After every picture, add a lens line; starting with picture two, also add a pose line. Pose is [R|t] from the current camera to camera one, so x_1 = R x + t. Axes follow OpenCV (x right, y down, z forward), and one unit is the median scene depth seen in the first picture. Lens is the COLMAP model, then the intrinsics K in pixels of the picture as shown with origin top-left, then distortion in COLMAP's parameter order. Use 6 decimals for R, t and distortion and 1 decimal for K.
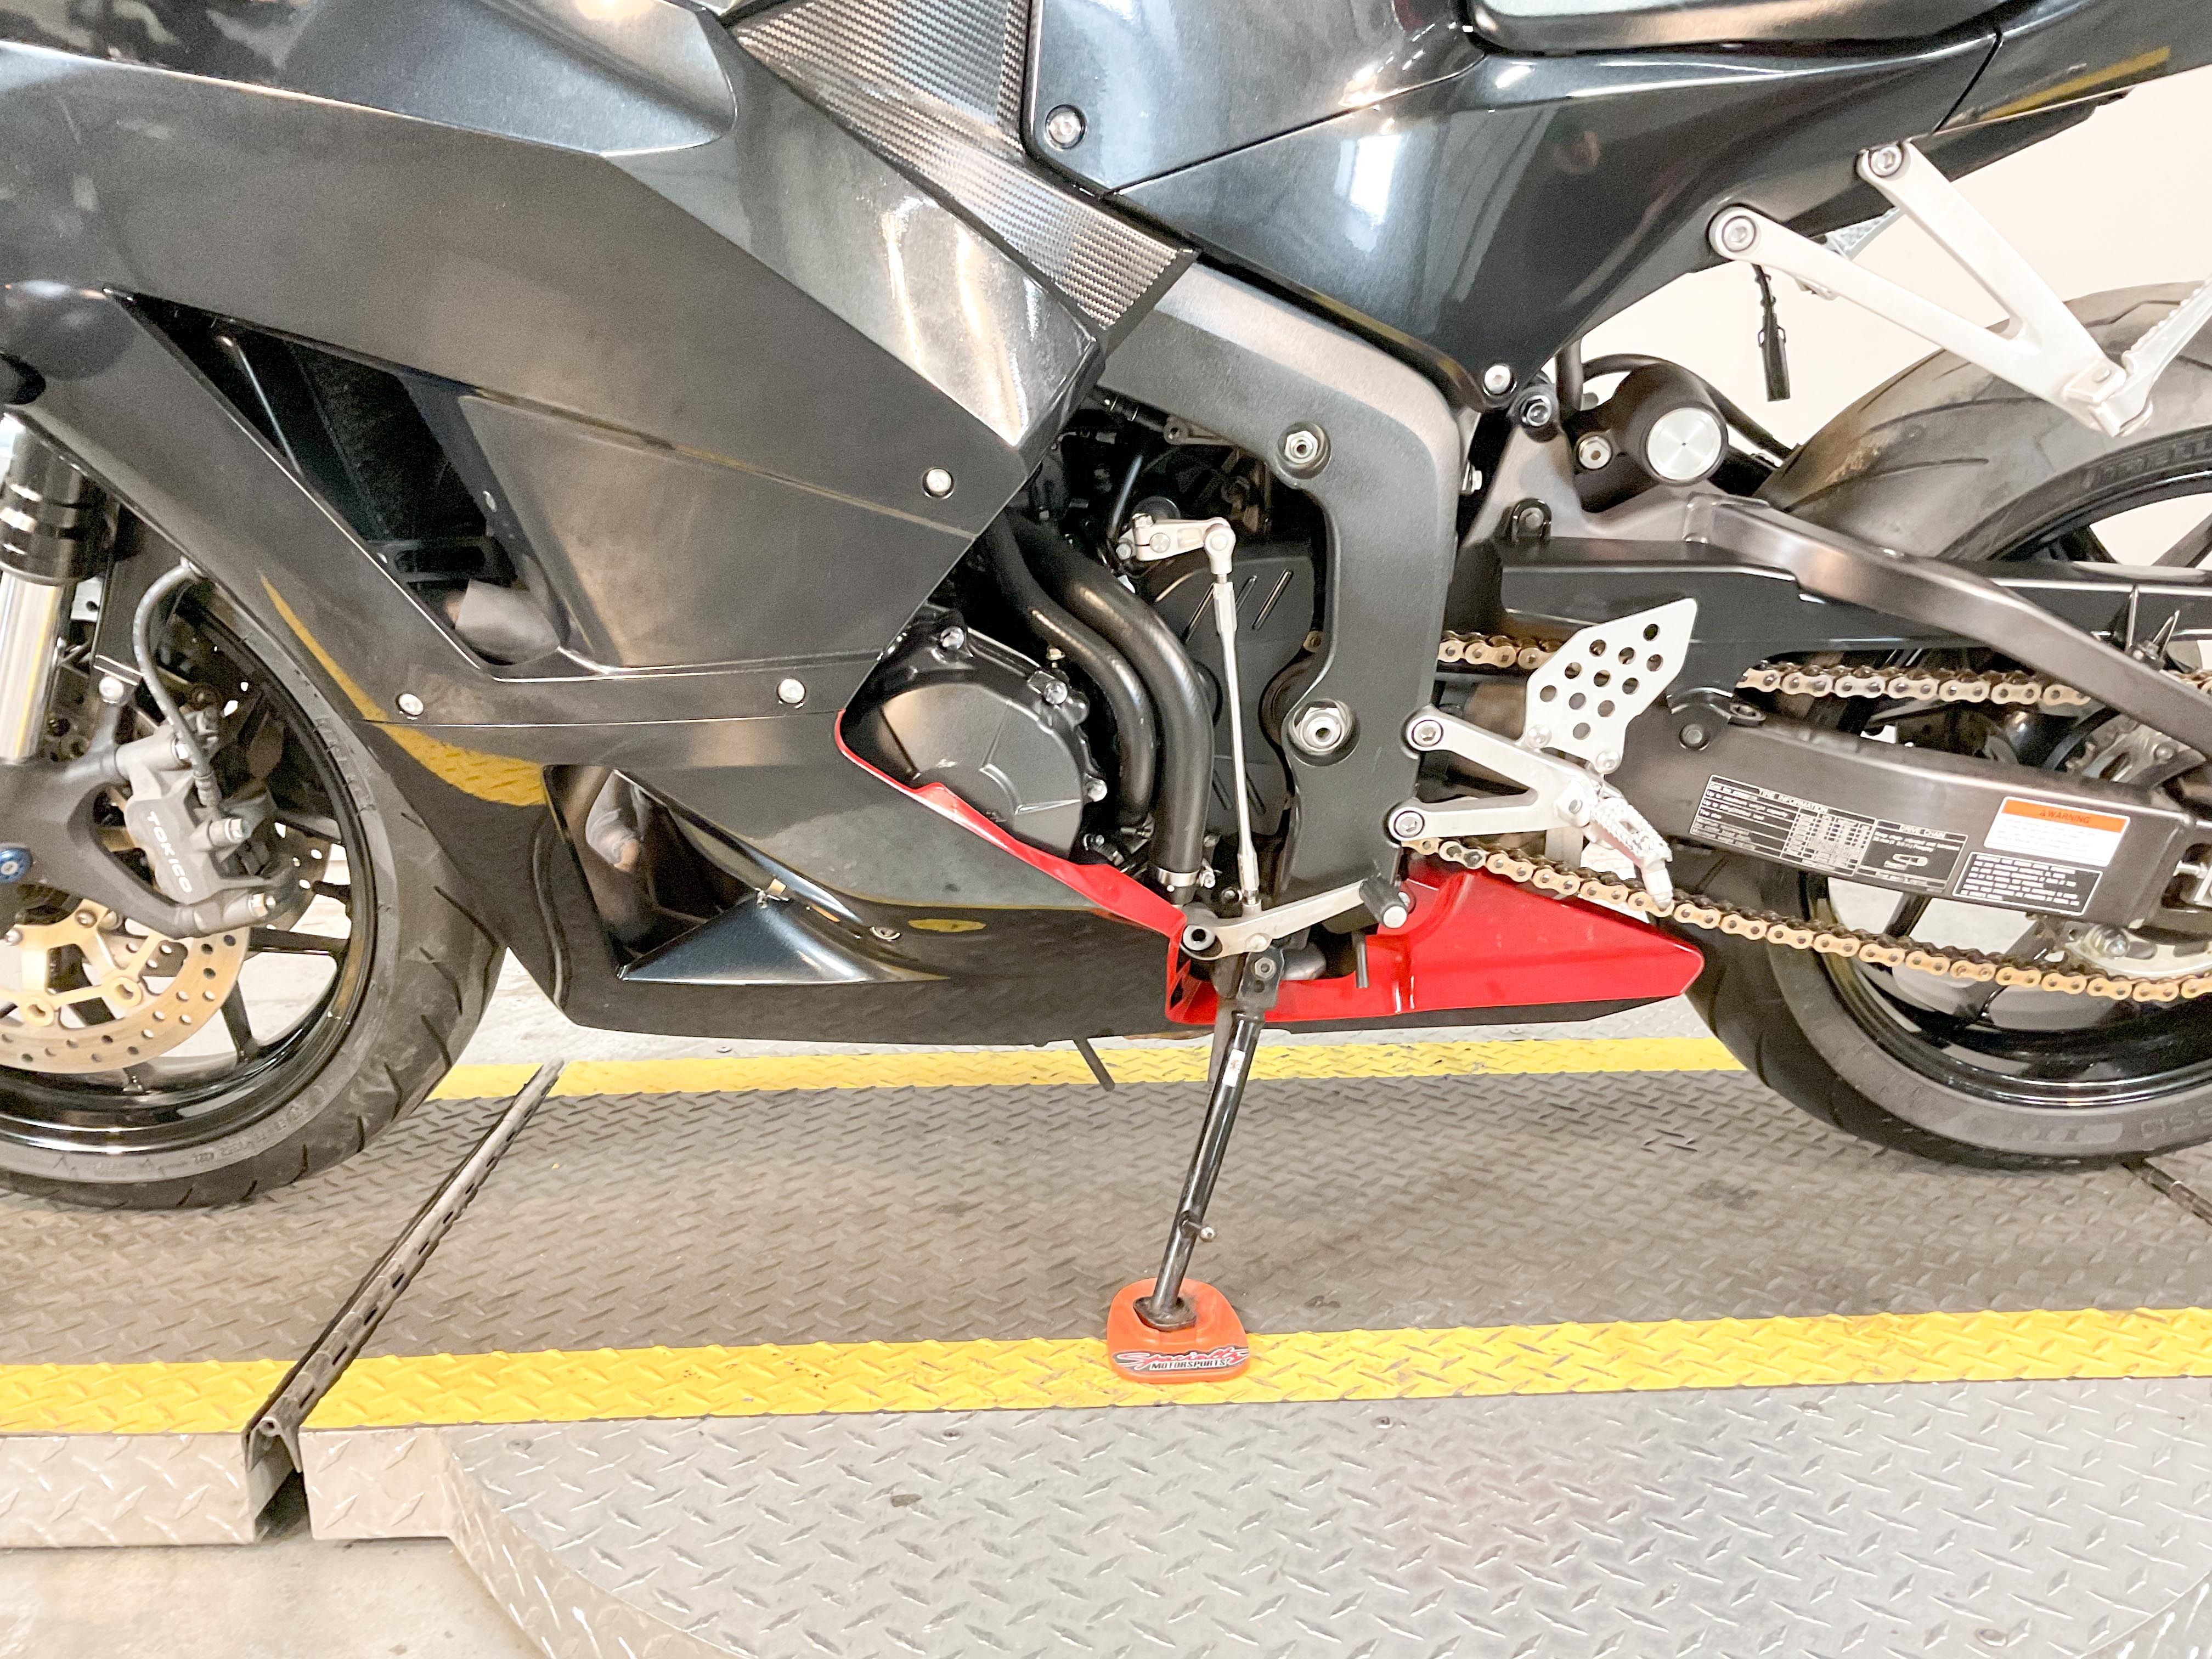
lens RADIAL K [[1825.5, 0, 1122.6], [0, 1825.5, 803.9], [0, 0, 1]] dist [0.009047, 0.001189]
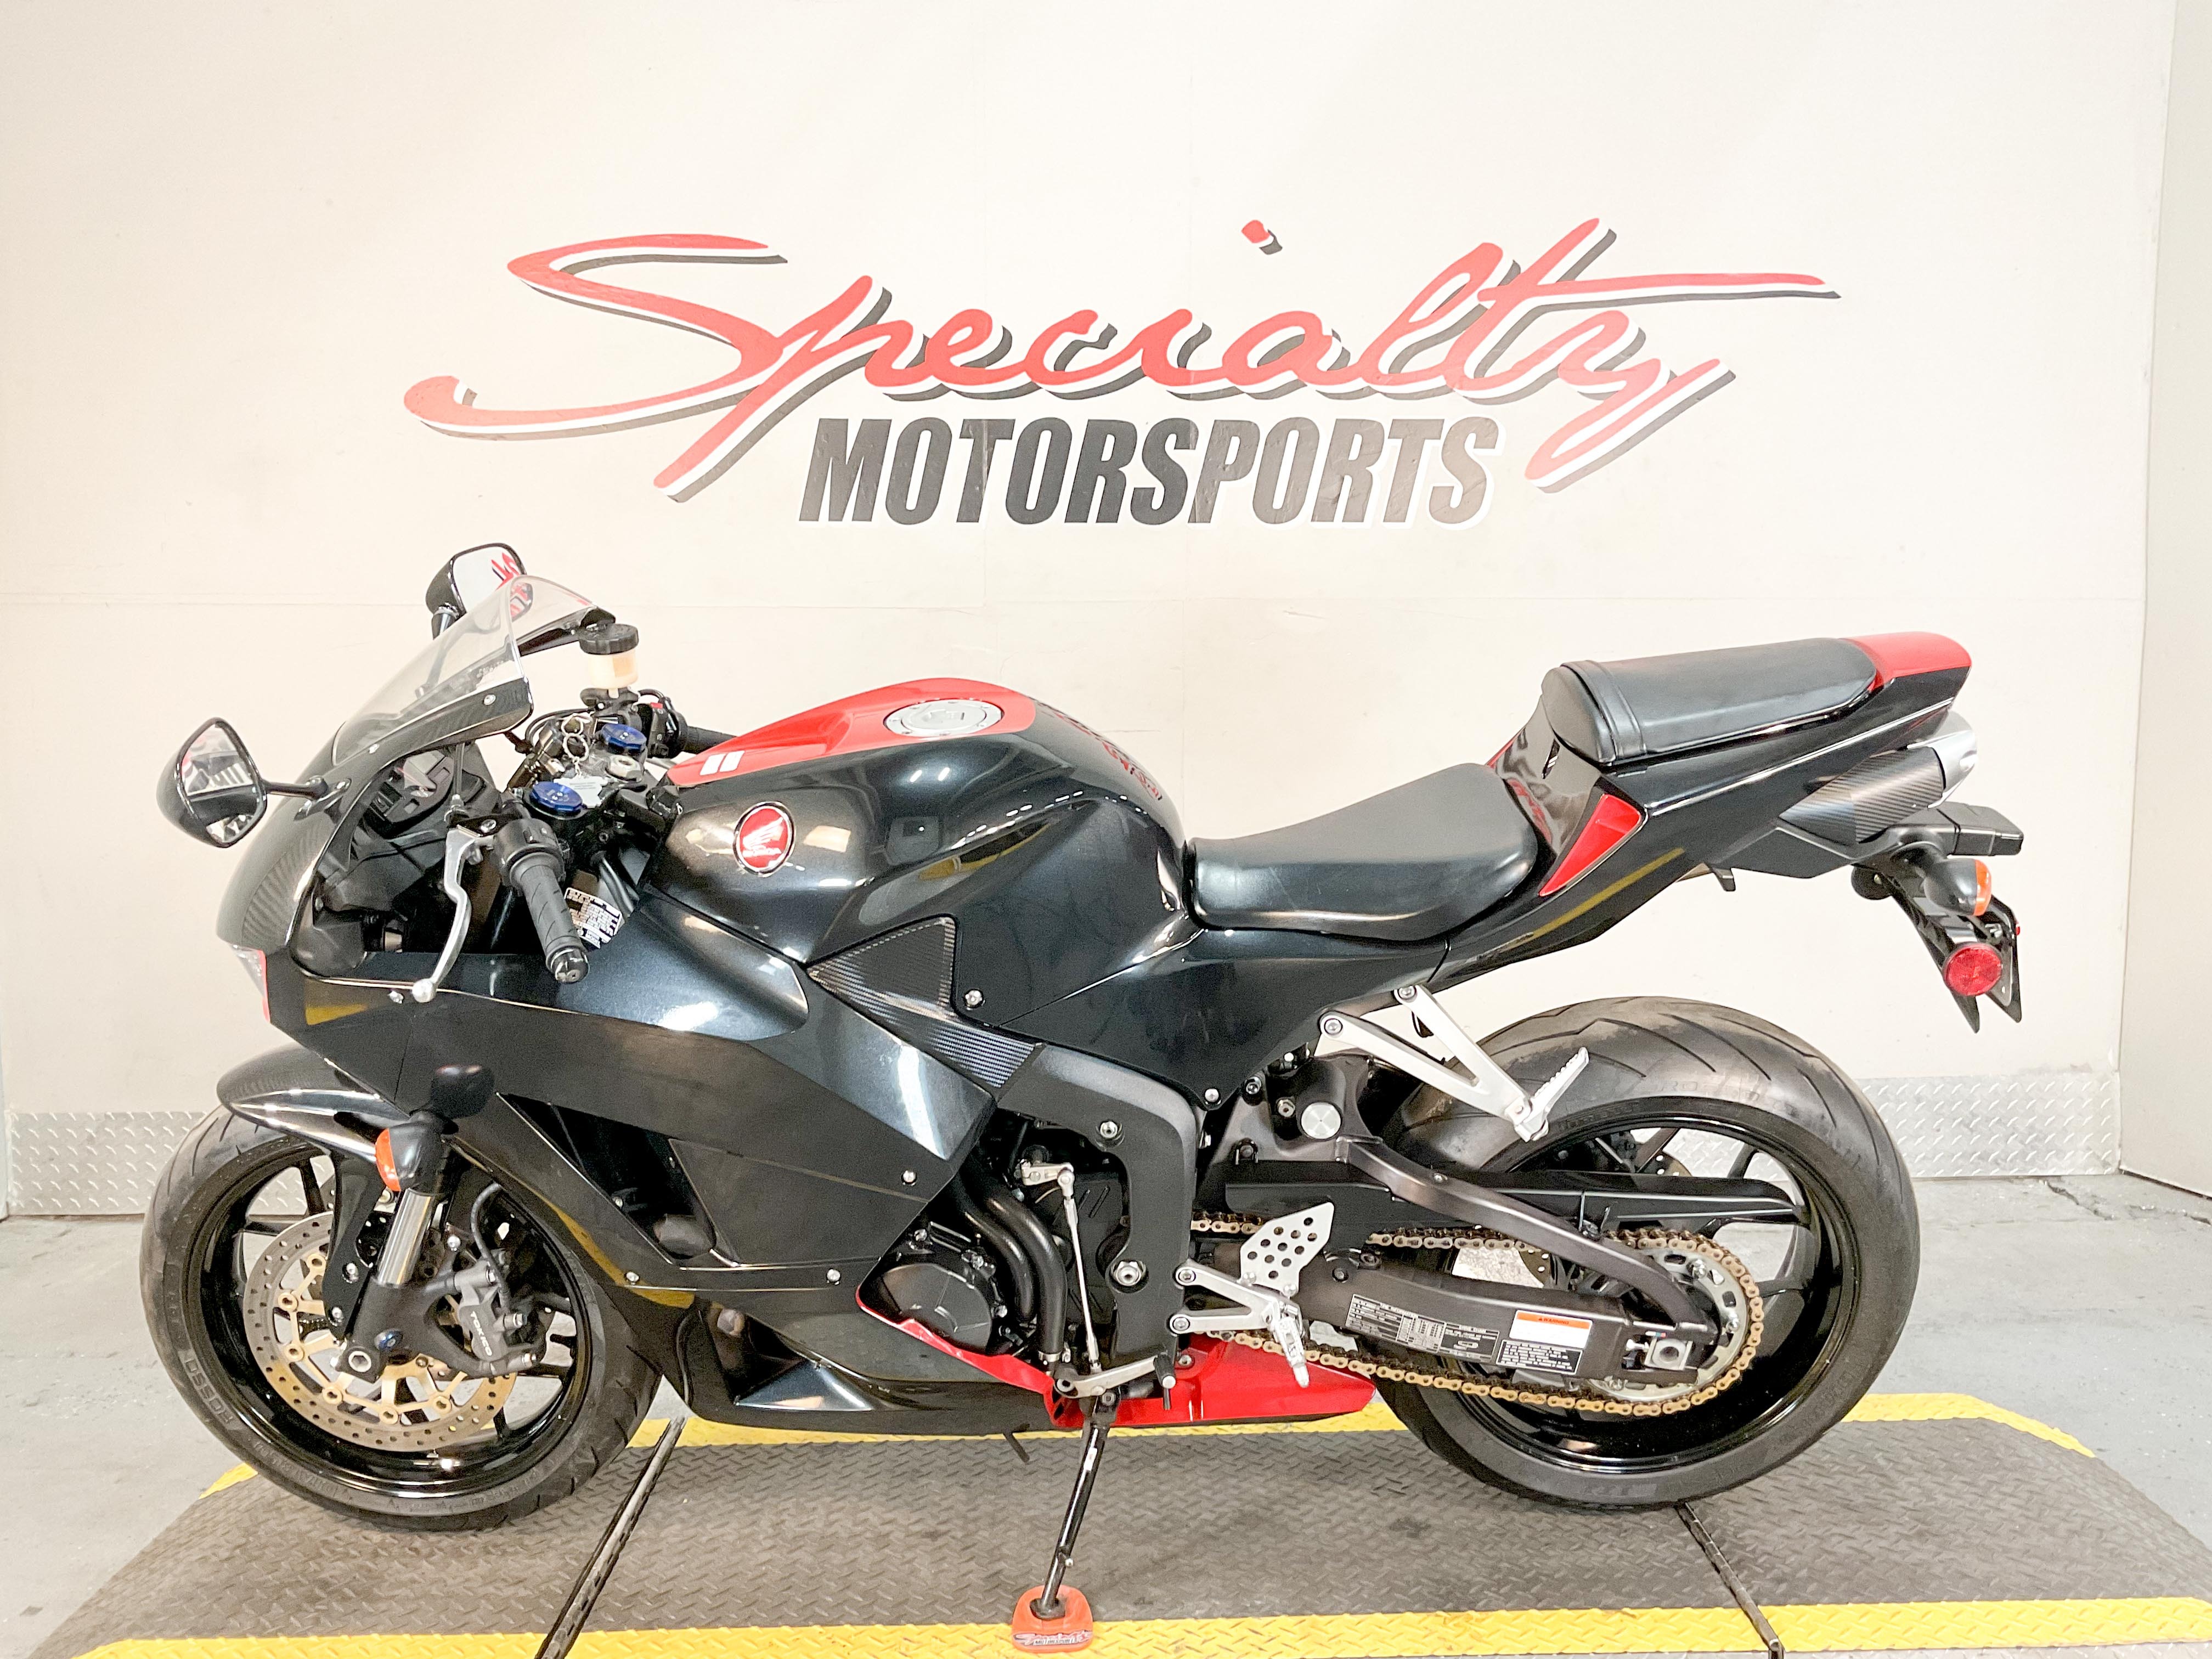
lens RADIAL K [[1868.1, 0, 1106.0], [0, 1868.1, 829.5], [0, 0, 1]] dist [0.014634, -0.007751]
pose [[0.999183, -0.010167, -0.039118, 0.150818], [0.006787, 0.996307, -0.085589, -0.293007], [0.039844, 0.085254, 0.995562, -0.793560]]
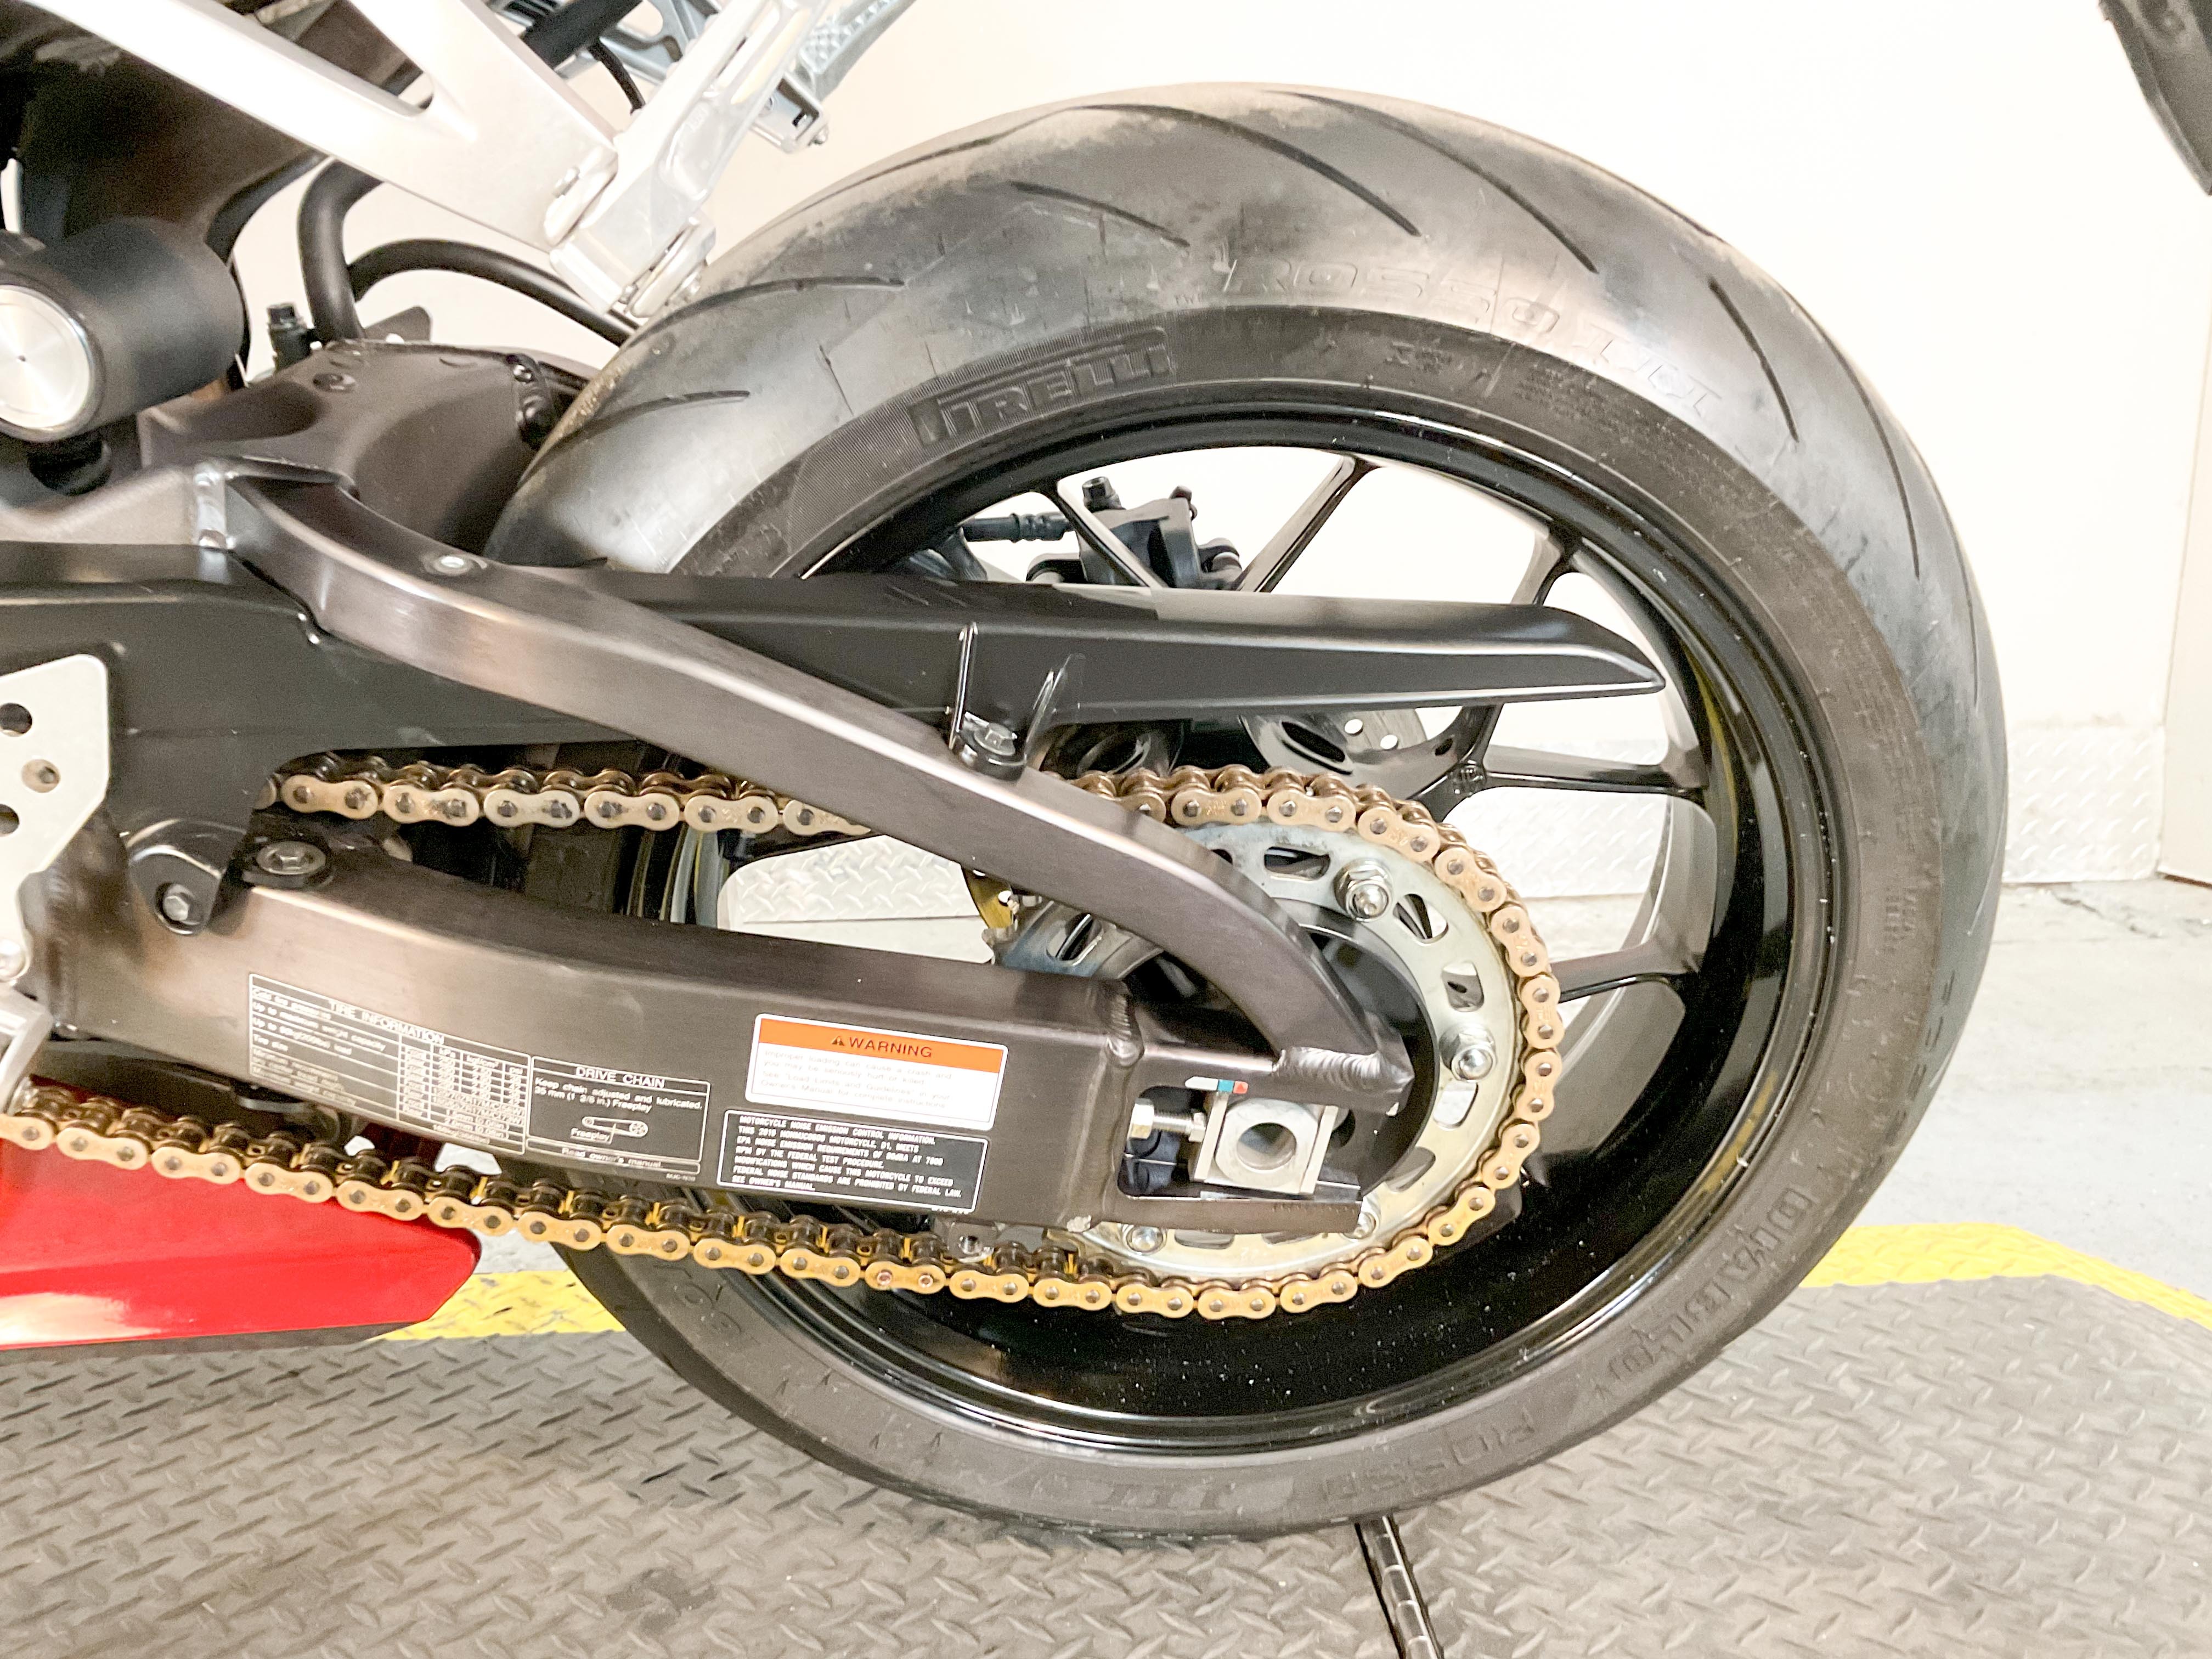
lens RADIAL K [[1838.5, 0, 1118.9], [0, 1838.5, 818.6], [0, 0, 1]] dist [-0.008258, 0.005556]
pose [[0.999903, -0.010393, 0.009280, 0.544443], [0.010392, 0.999946, 0.000188, -0.056273], [-0.009281, -0.000092, 0.999957, 0.425764]]
